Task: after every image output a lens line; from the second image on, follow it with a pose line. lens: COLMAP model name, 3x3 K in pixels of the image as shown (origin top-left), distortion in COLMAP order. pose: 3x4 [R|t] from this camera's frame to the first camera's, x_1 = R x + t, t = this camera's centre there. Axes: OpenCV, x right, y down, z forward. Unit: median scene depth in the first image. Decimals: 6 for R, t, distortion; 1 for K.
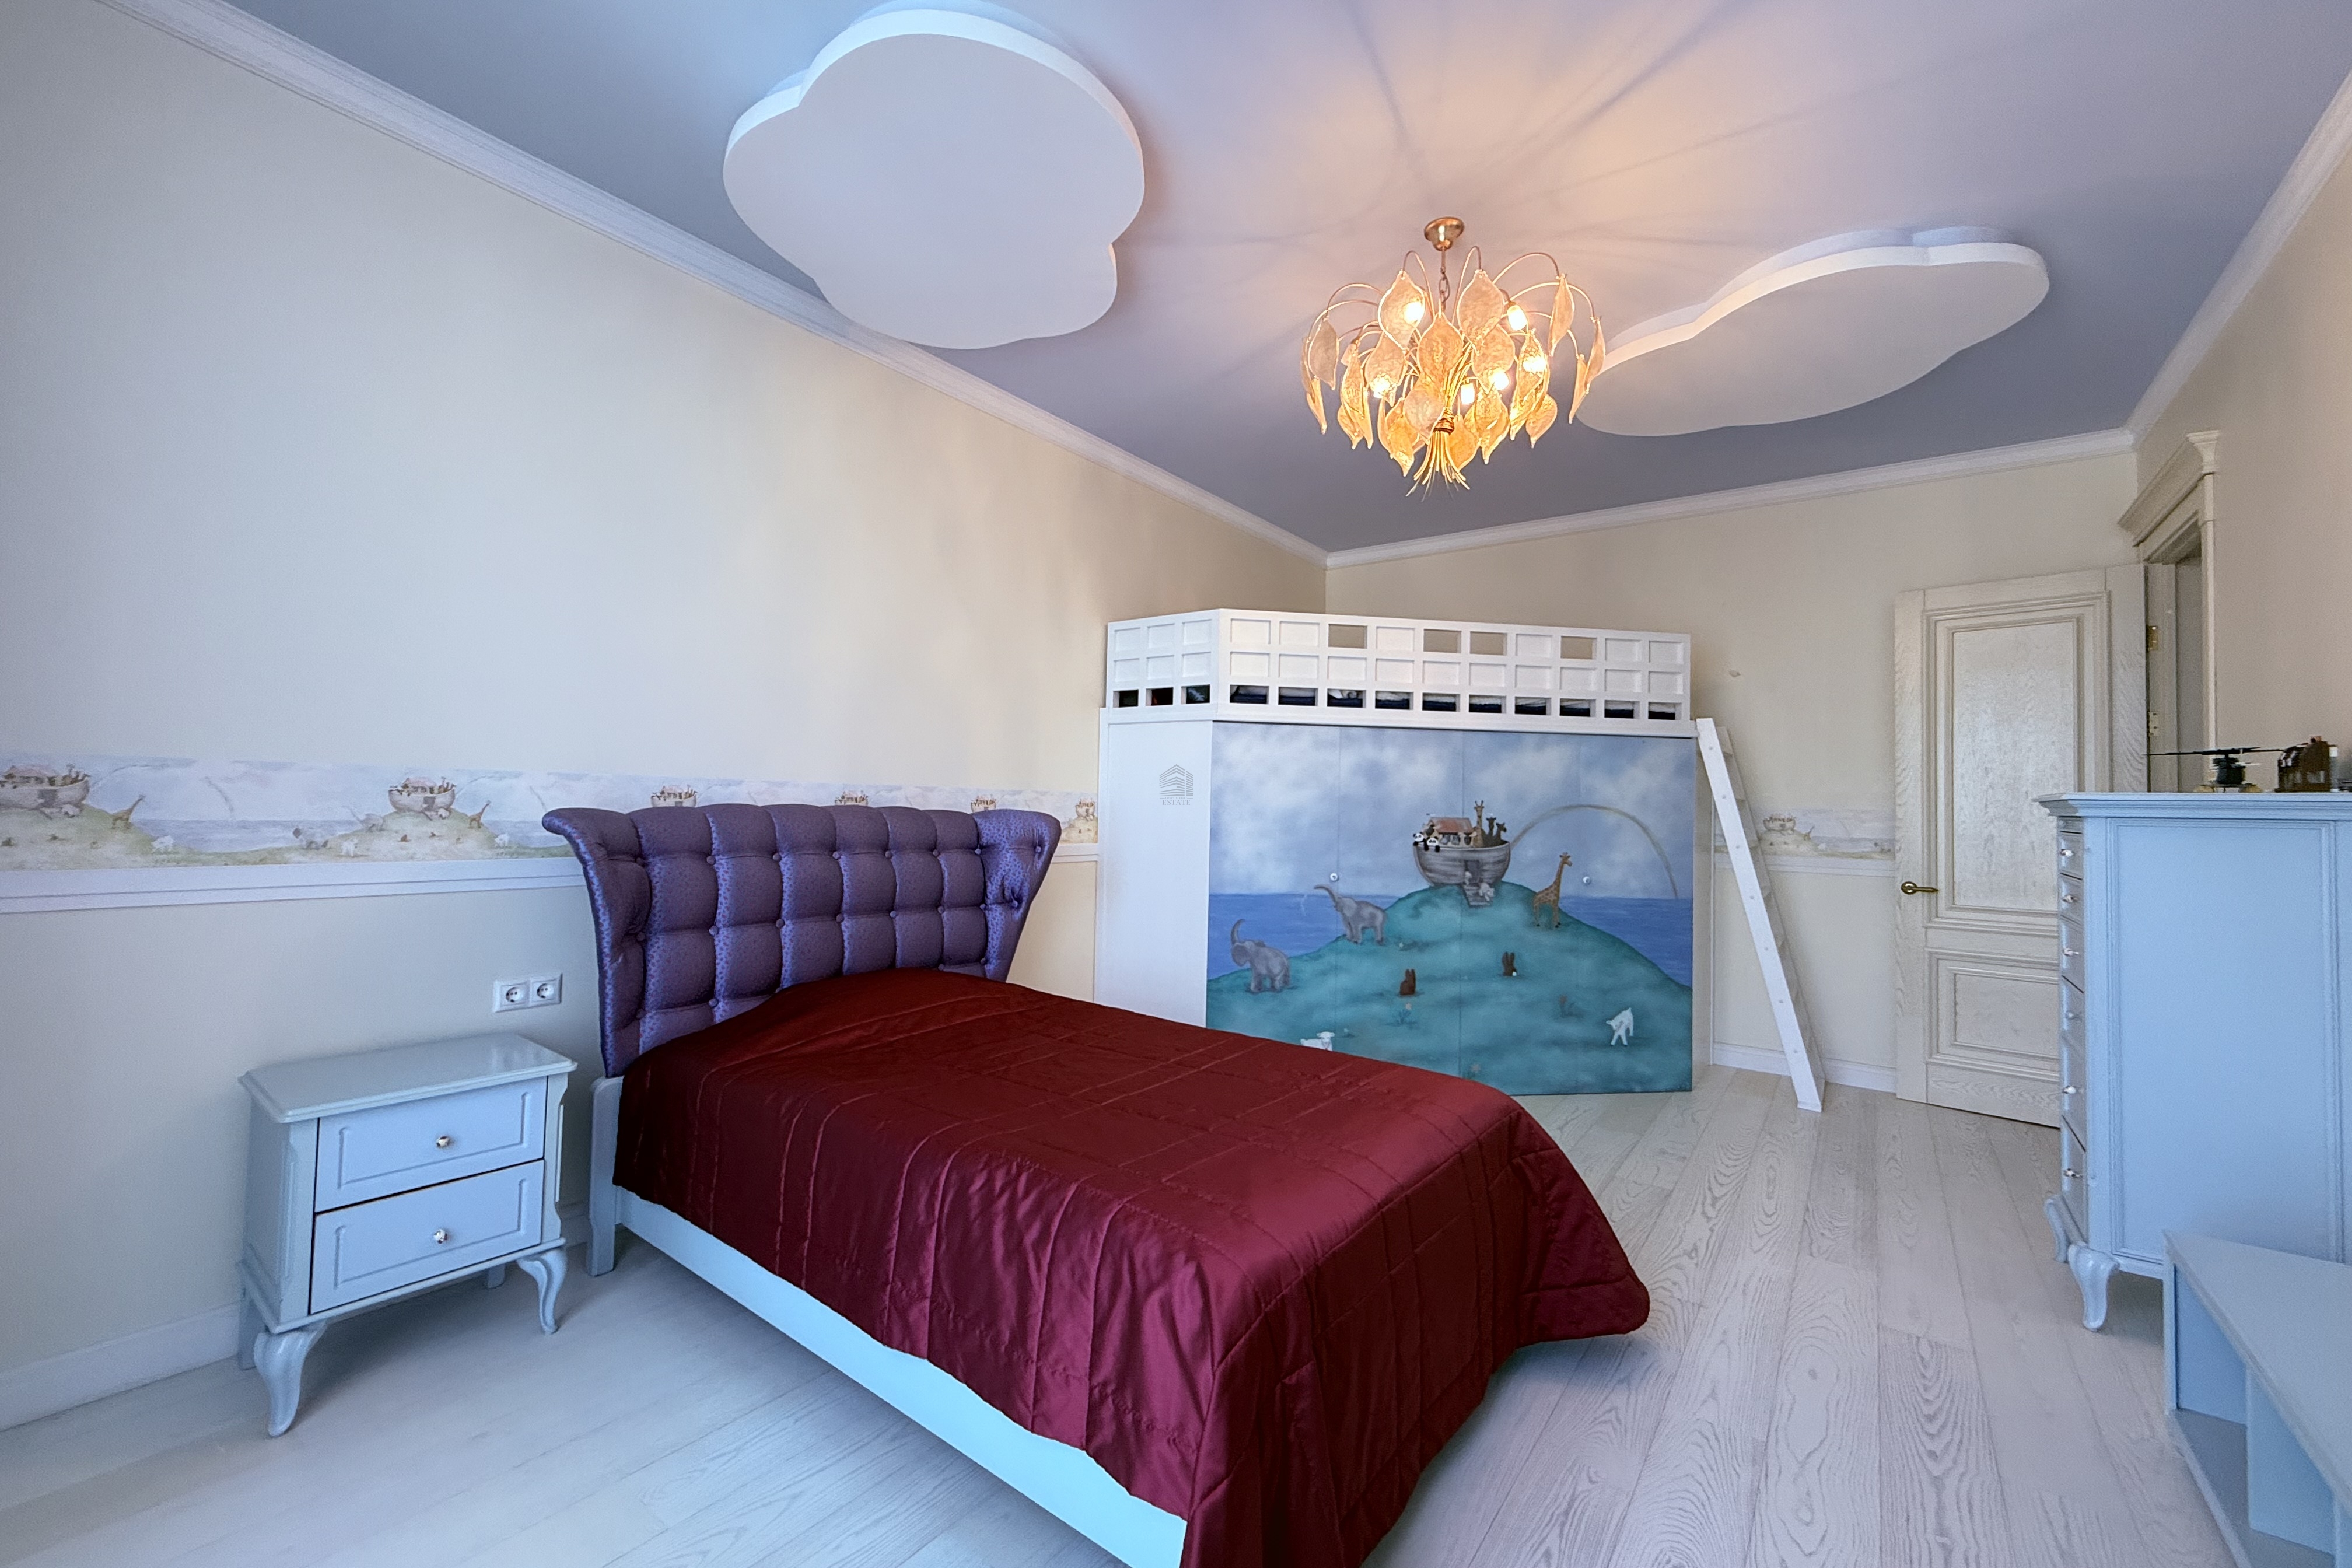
lens RADIAL K [[937.3, 0, 1170.5], [0, 937.3, 782.3], [0, 0, 1]] dist [-0.000517, -0.000106]
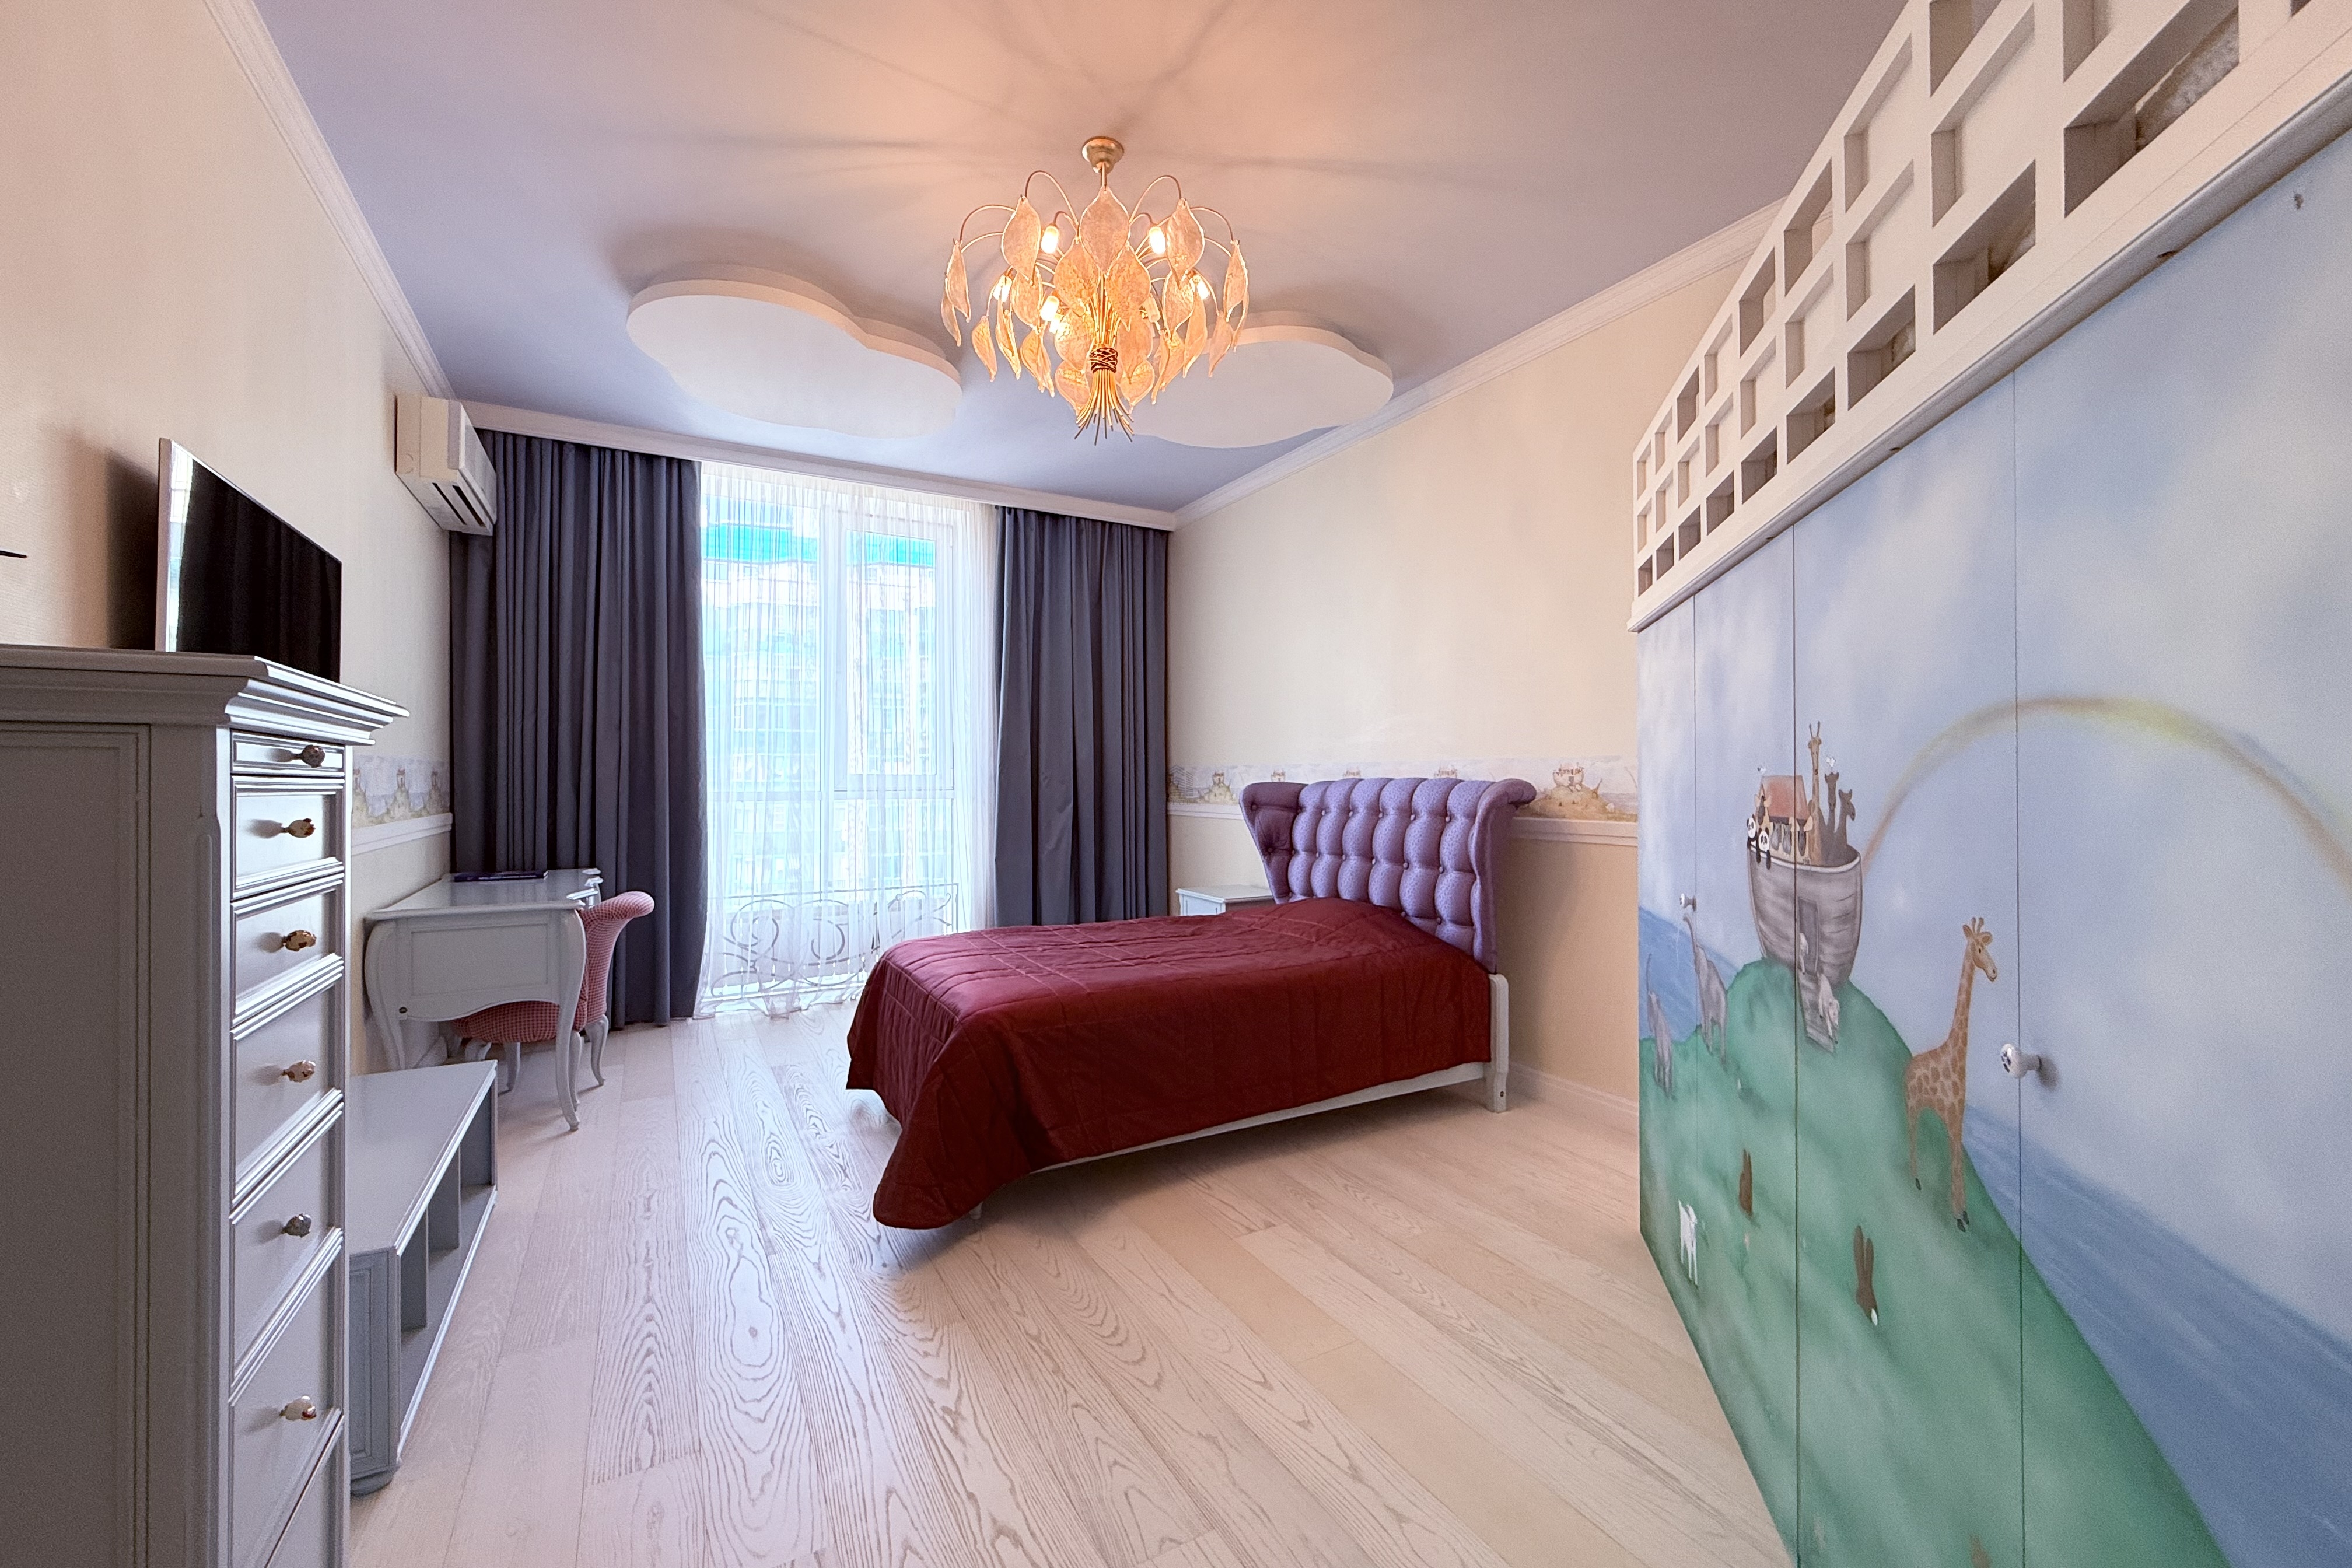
lens RADIAL K [[937.3, 0, 1170.5], [0, 937.3, 782.3], [0, 0, 1]] dist [-0.000517, -0.000106]
pose [[-0.410396, -0.014939, -0.911785, 0.735321], [0.023932, 0.999345, -0.027146, 0.045219], [0.911593, -0.032961, -0.409770, 0.948132]]
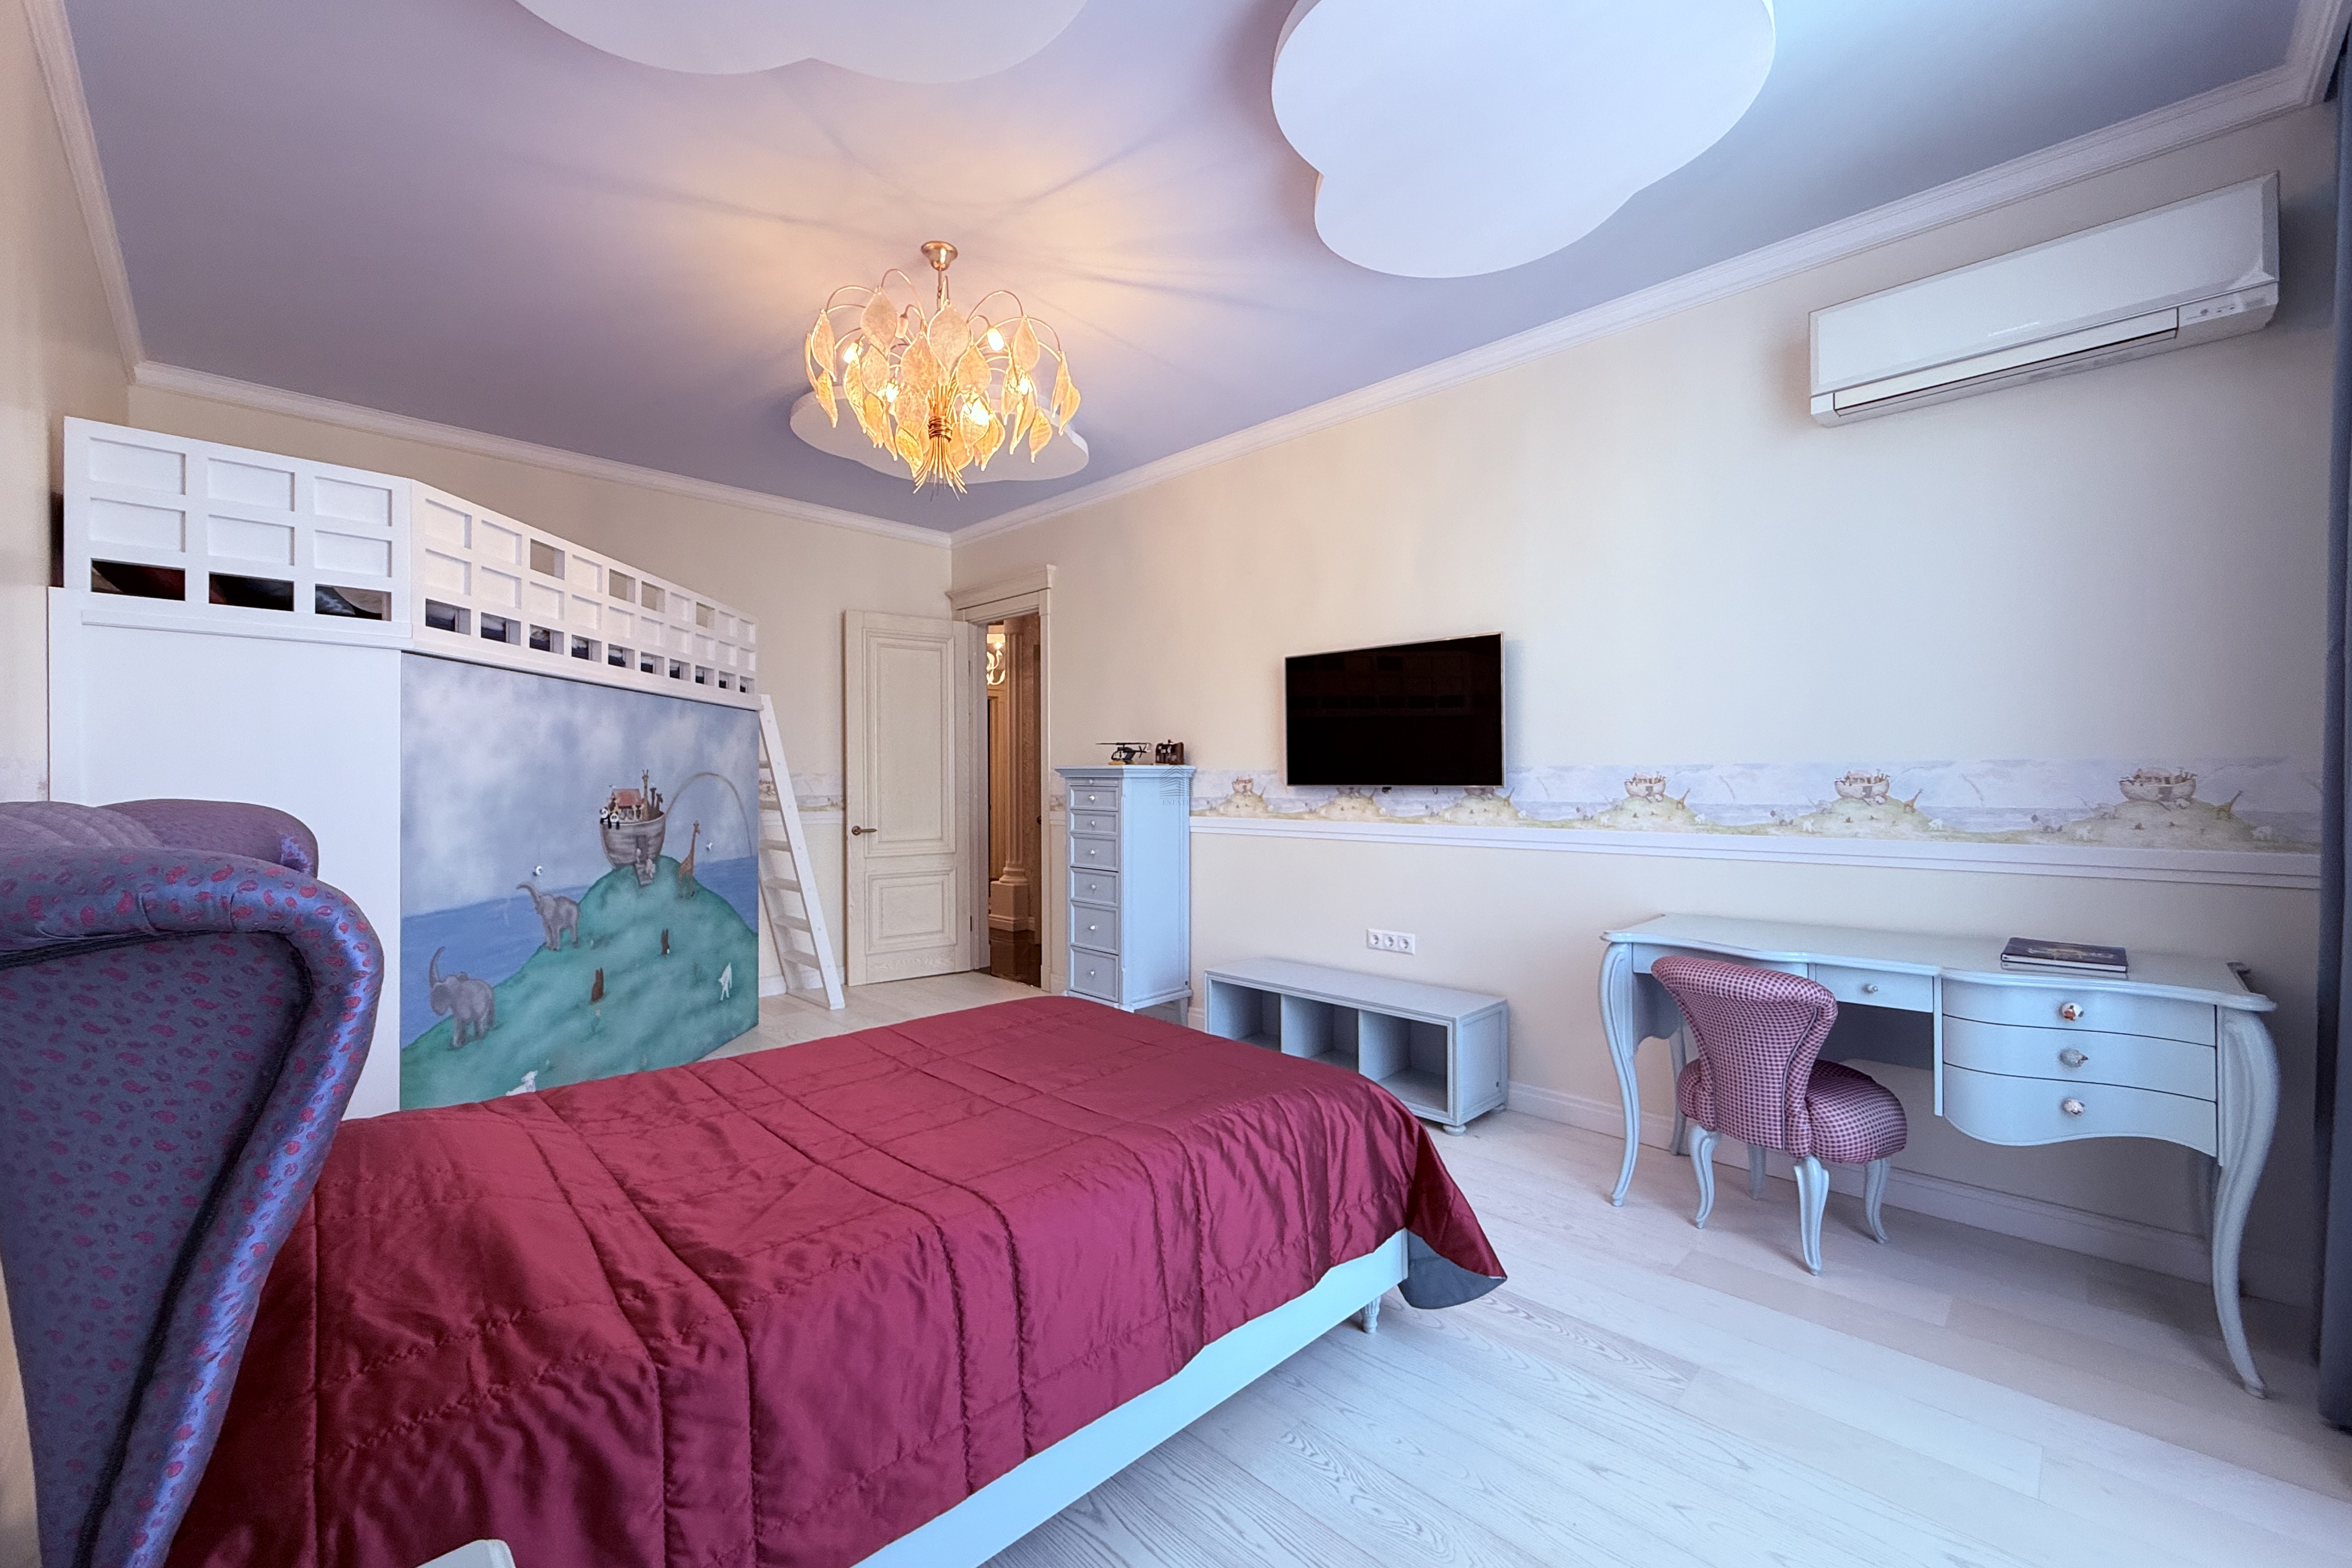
lens RADIAL K [[937.3, 0, 1170.5], [0, 937.3, 782.3], [0, 0, 1]] dist [-0.000517, -0.000106]
pose [[0.144822, -0.023539, 0.989178, -0.508000], [-0.021144, 0.999415, 0.026879, -0.003241], [-0.989232, -0.024808, 0.144240, 0.371626]]
